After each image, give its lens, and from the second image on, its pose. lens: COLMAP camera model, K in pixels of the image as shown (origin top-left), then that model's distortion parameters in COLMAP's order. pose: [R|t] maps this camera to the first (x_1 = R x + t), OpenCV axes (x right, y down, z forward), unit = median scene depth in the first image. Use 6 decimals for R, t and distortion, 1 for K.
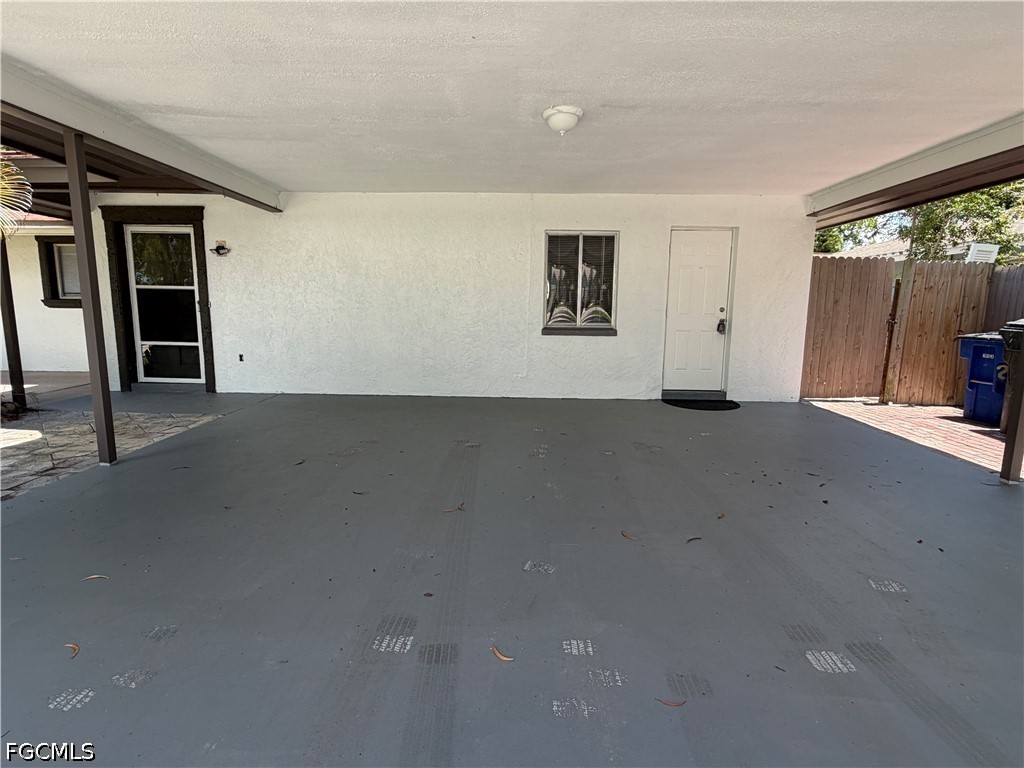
lens RADIAL K [[527.9, 0, 512.0], [0, 527.9, 384.0], [0, 0, 1]] dist [0.001261, -0.000018]
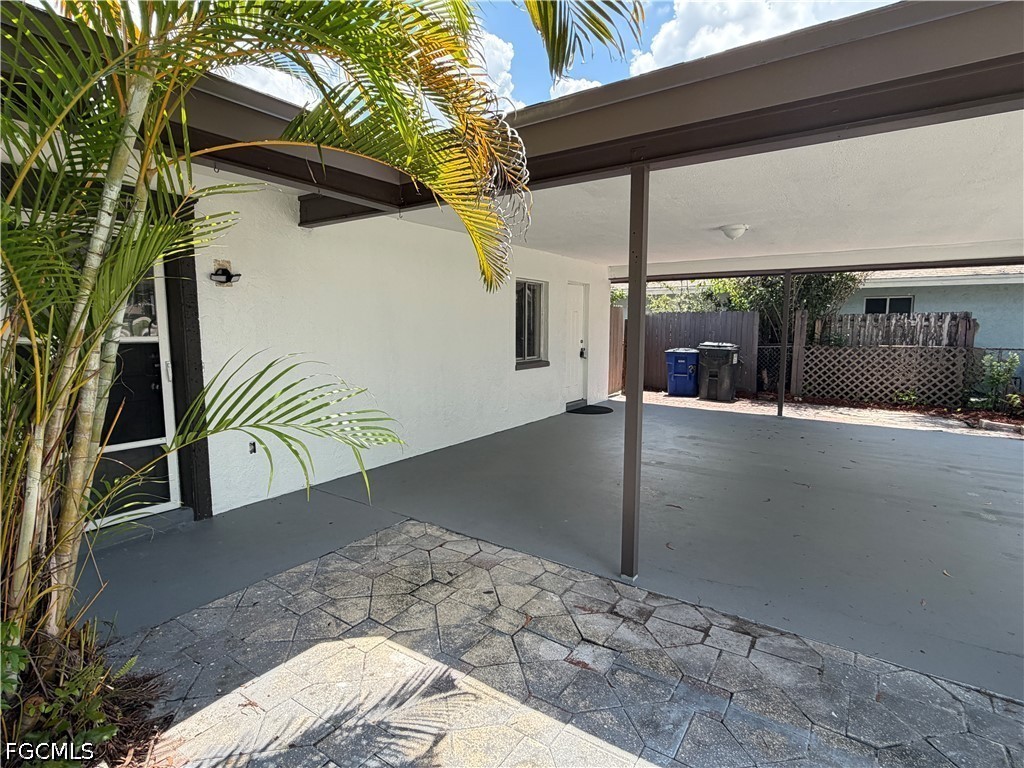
lens RADIAL K [[527.9, 0, 512.0], [0, 527.9, 384.0], [0, 0, 1]] dist [0.001261, -0.000018]
pose [[0.540515, -0.107014, 0.834501, -0.872998], [0.128147, 0.990776, 0.044053, -0.114068], [-0.831518, 0.083127, 0.549243, 0.399713]]
